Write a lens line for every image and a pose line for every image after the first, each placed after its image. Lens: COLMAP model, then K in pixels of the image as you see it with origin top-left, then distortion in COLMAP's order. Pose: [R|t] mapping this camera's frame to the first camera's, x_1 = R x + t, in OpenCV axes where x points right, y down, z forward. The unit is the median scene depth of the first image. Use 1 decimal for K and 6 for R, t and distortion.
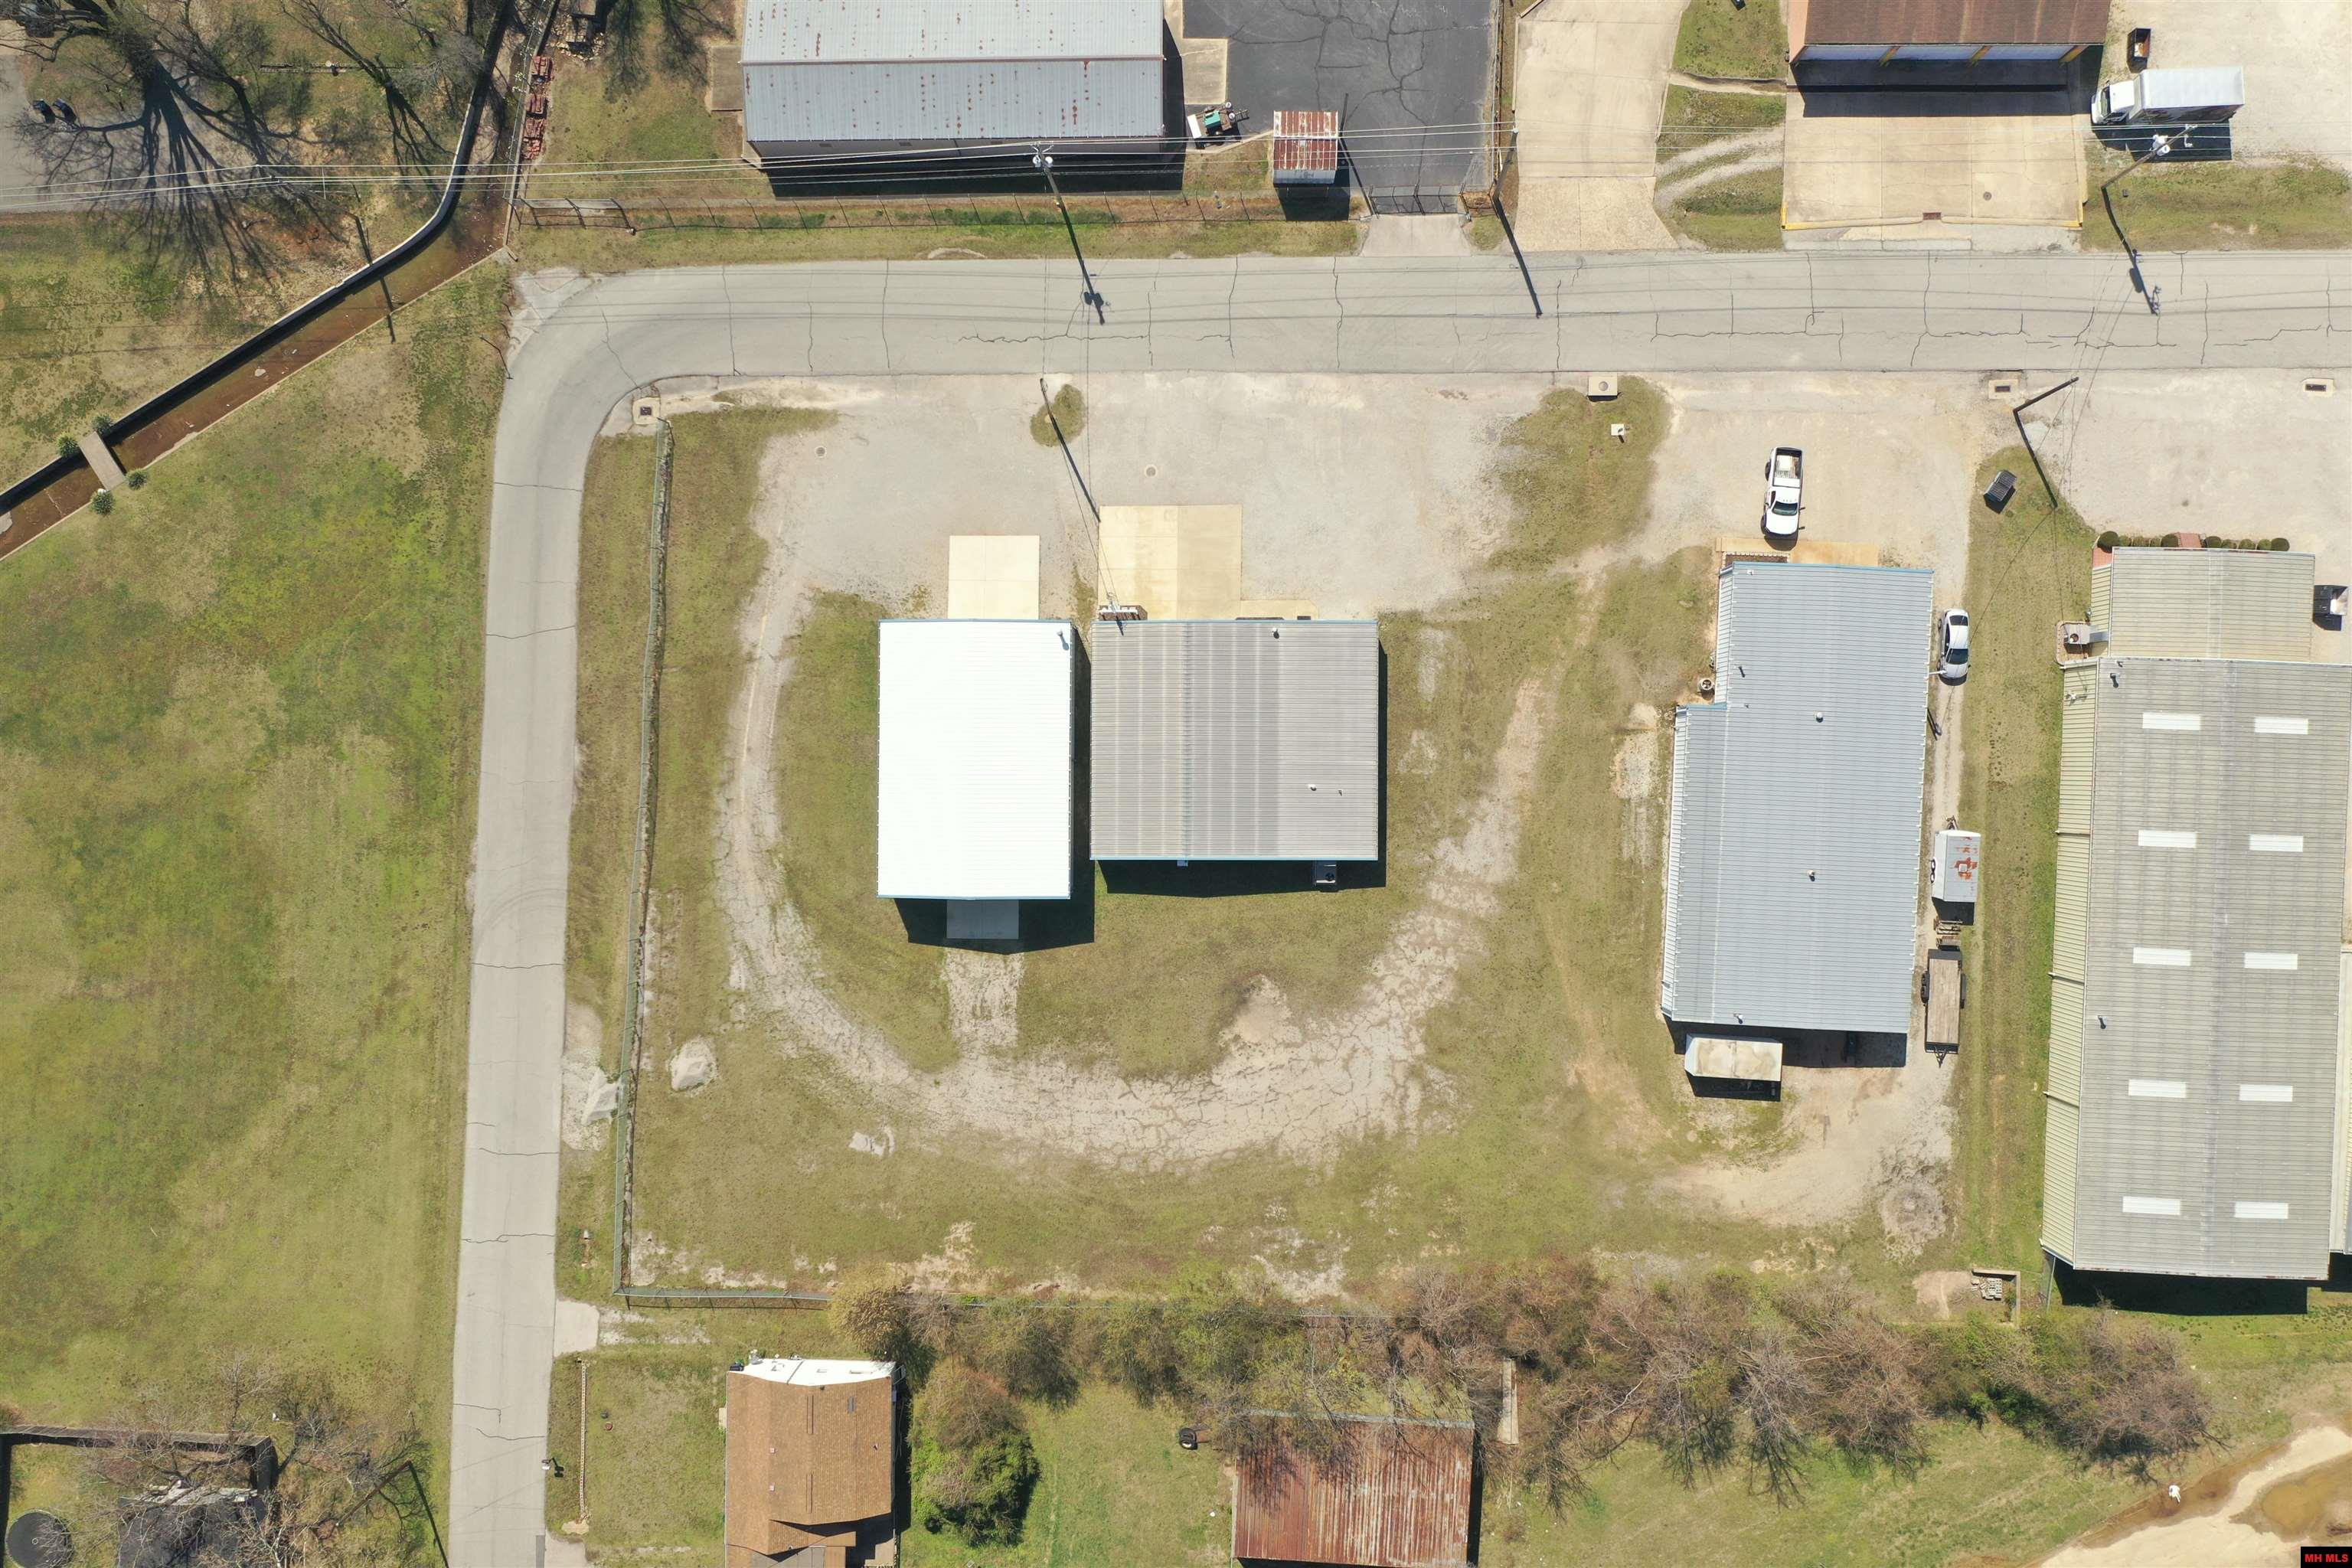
lens RADIAL K [[1845.7, 0, 1176.0], [0, 1845.7, 784.0], [0, 0, 1]] dist [0.004508, 0.003690]
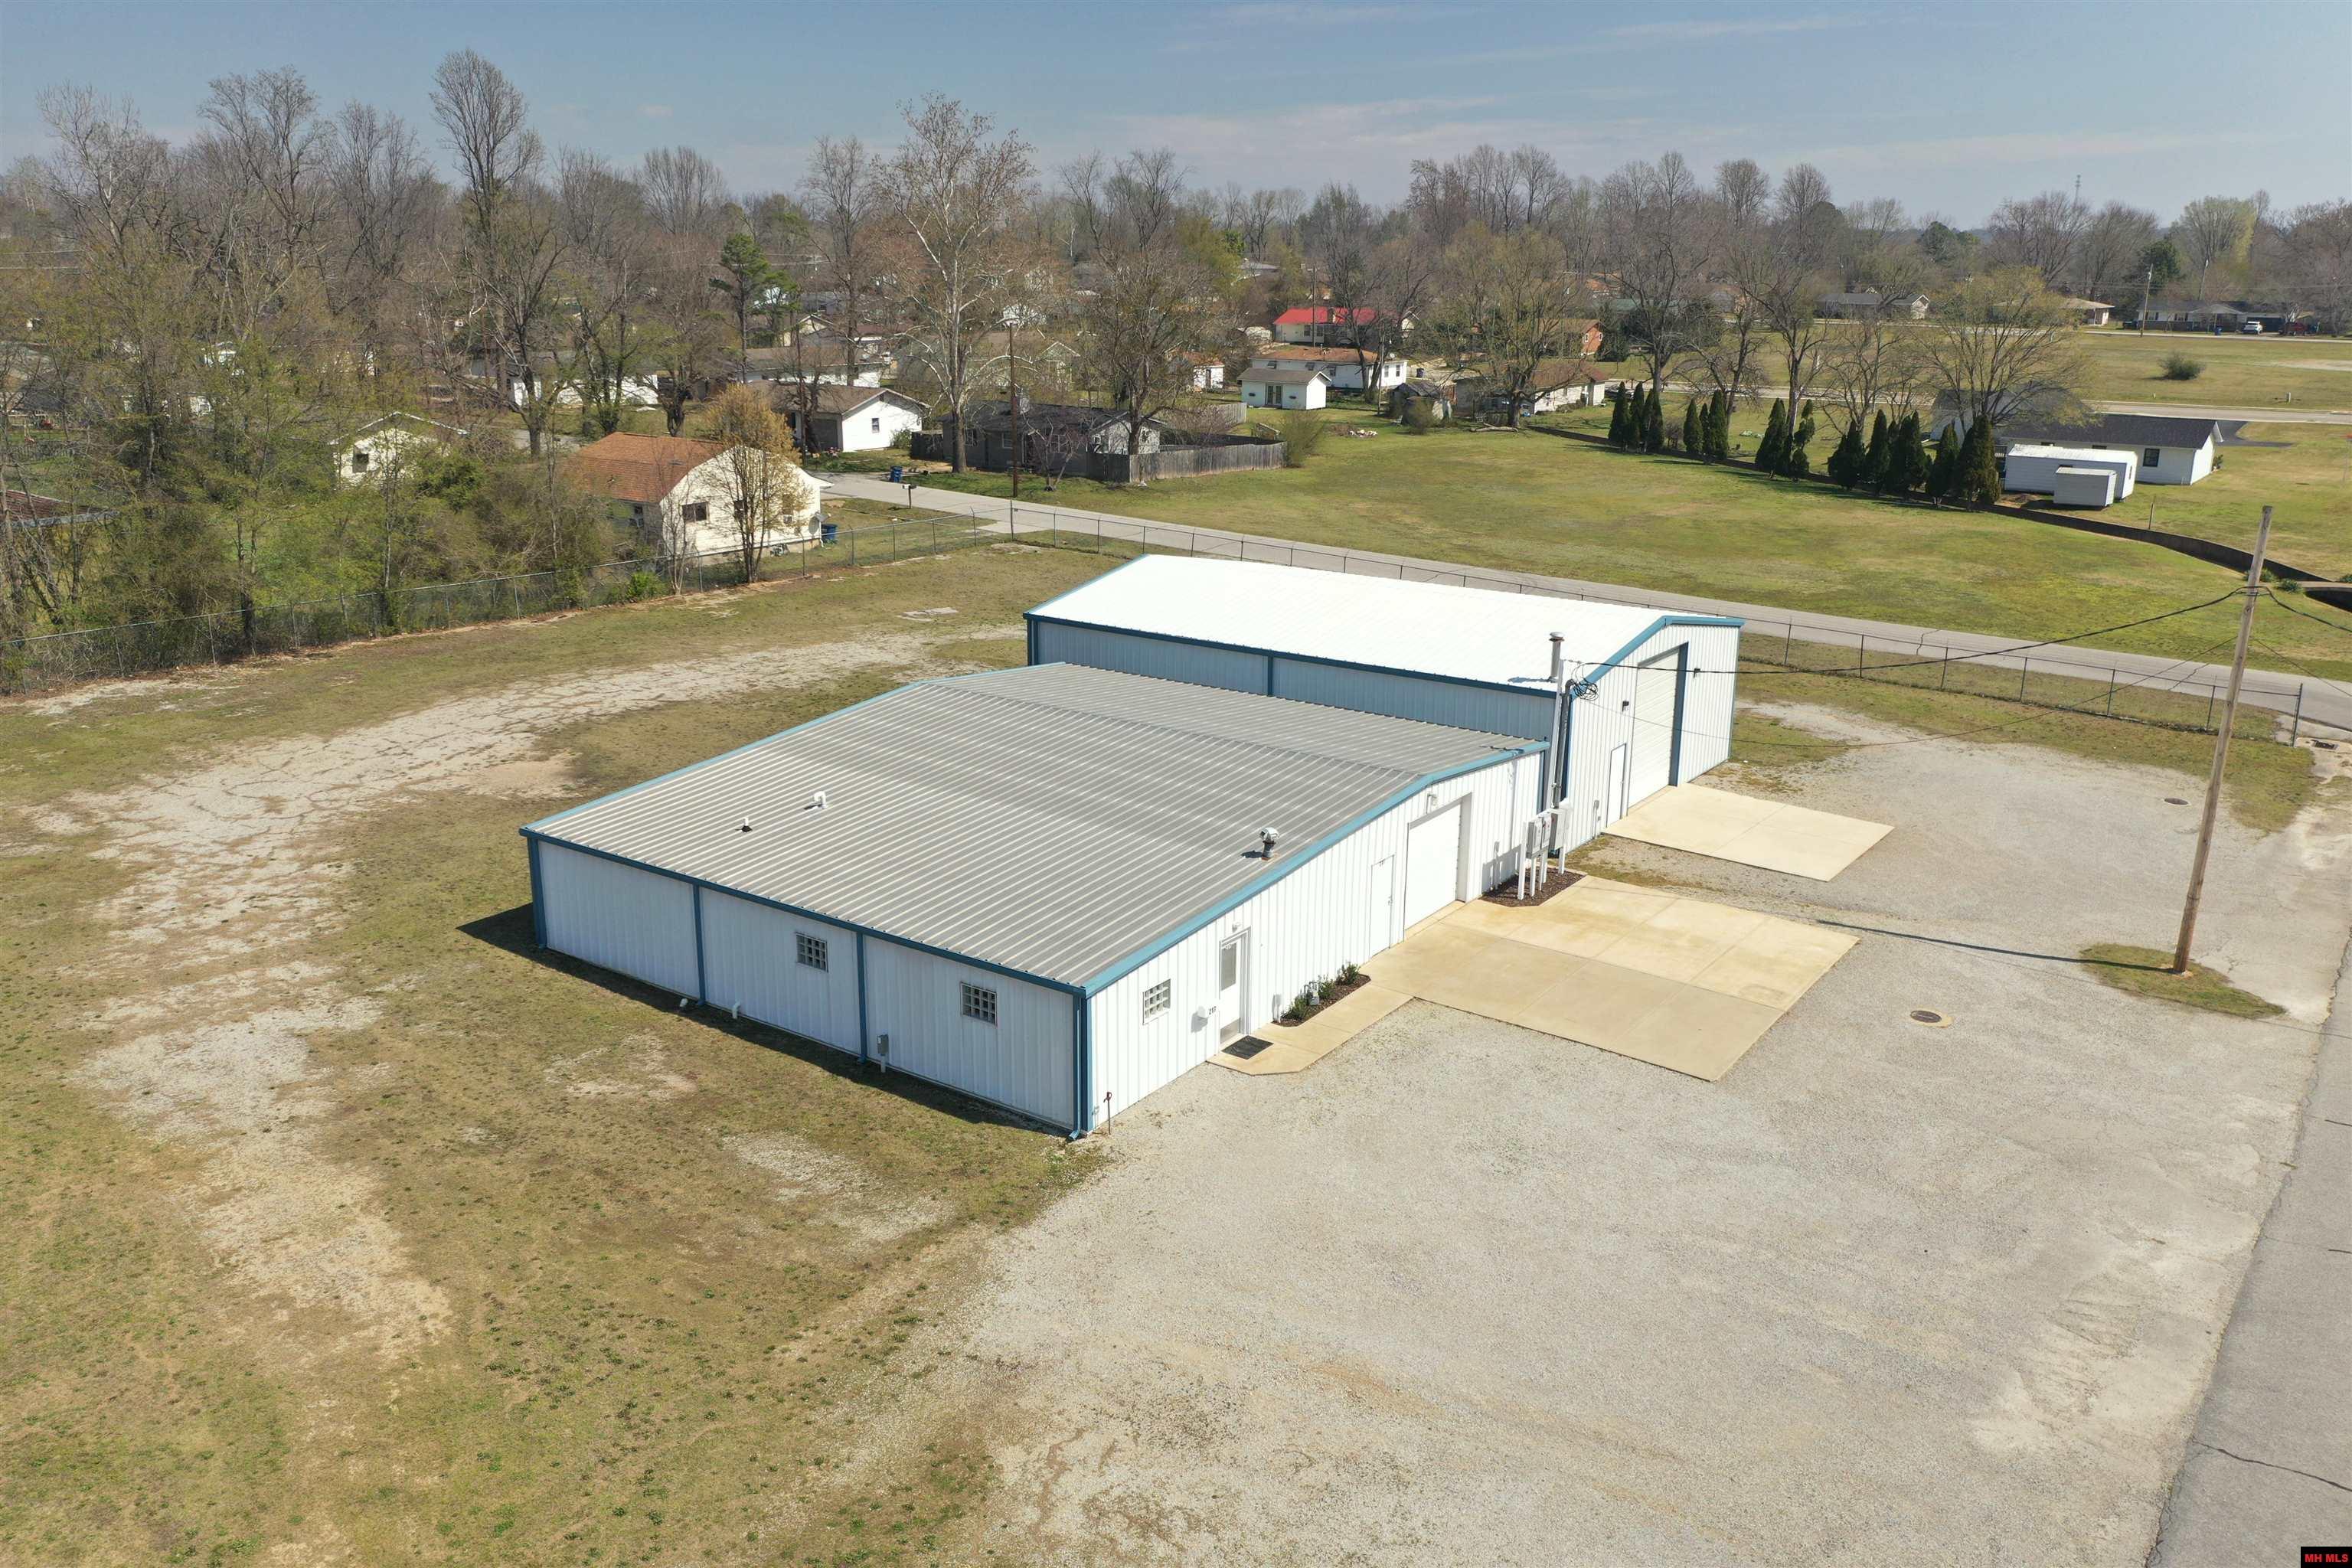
lens RADIAL K [[1857.4, 0, 1172.3], [0, 1857.4, 775.4], [0, 0, 1]] dist [0.003185, -0.003640]
pose [[-0.579692, 0.245218, -0.777062, 0.289379], [-0.814755, -0.161020, 0.556998, -0.232032], [0.011464, 0.956002, 0.293135, 0.866234]]
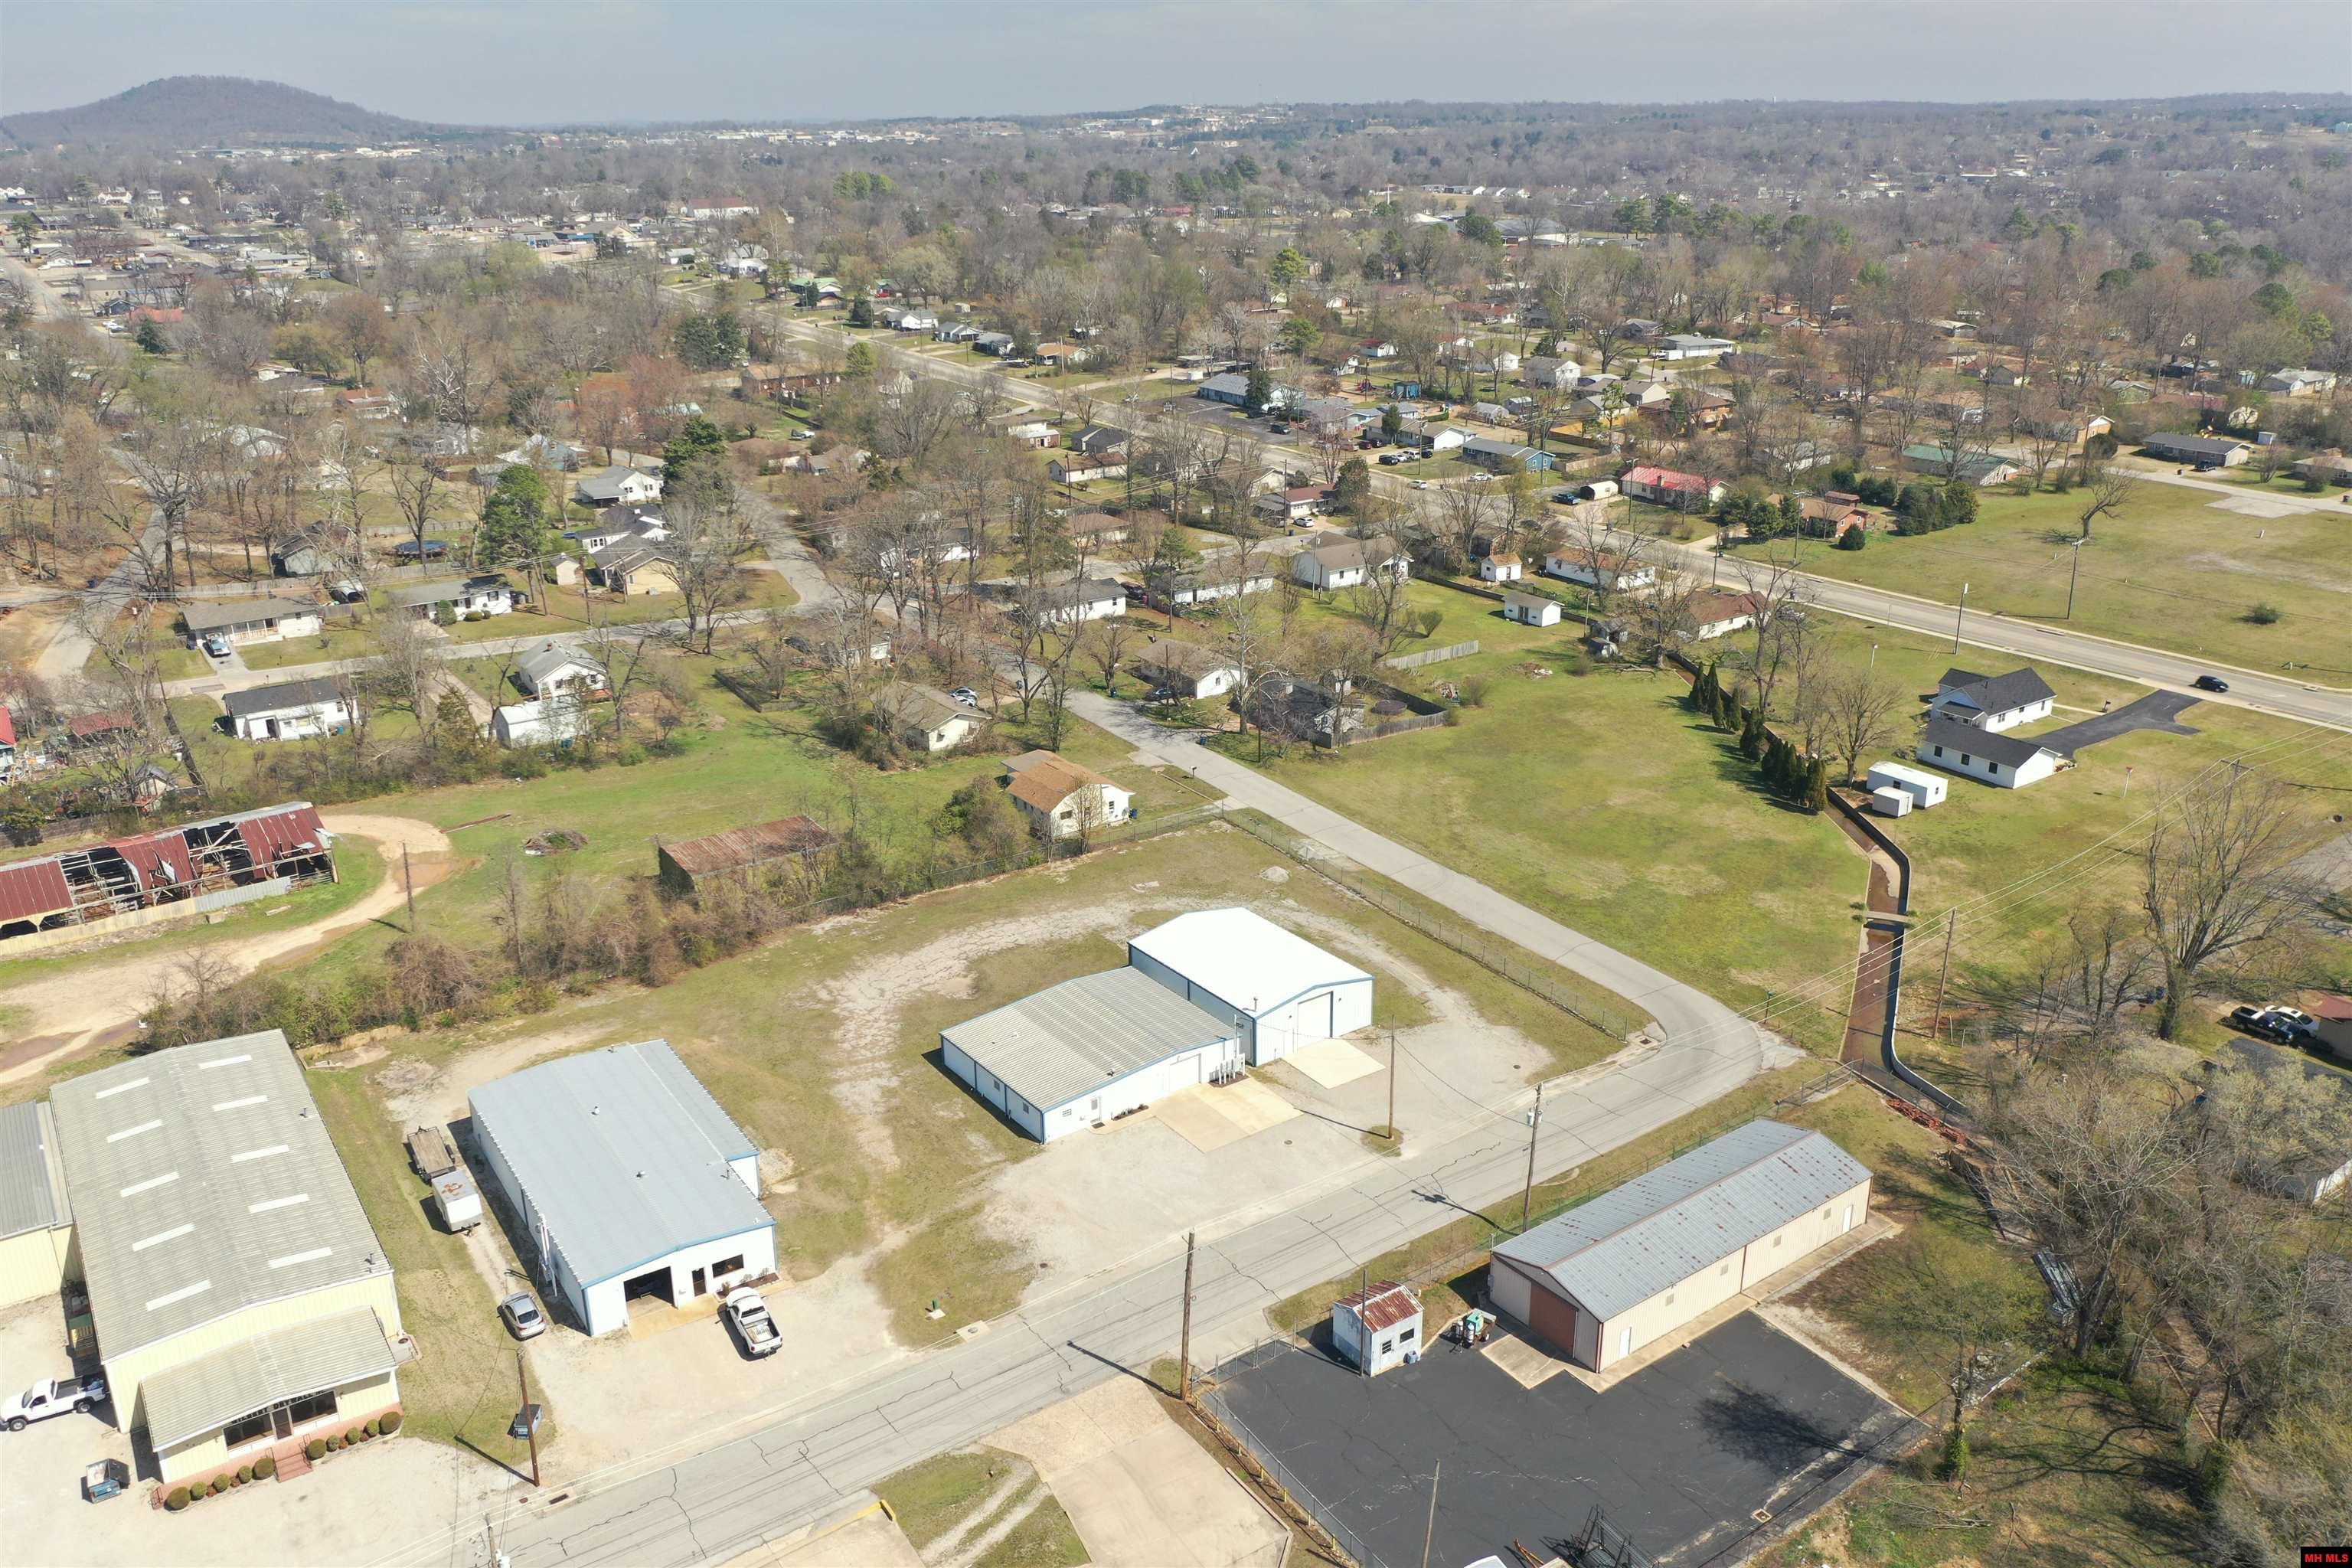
lens RADIAL K [[1857.4, 0, 1172.3], [0, 1857.4, 775.4], [0, 0, 1]] dist [0.003185, -0.003640]
pose [[-0.809827, 0.234982, -0.537553, 0.587467], [-0.585553, -0.267263, 0.765309, -0.918364], [0.036166, 0.934534, 0.354031, 0.396454]]
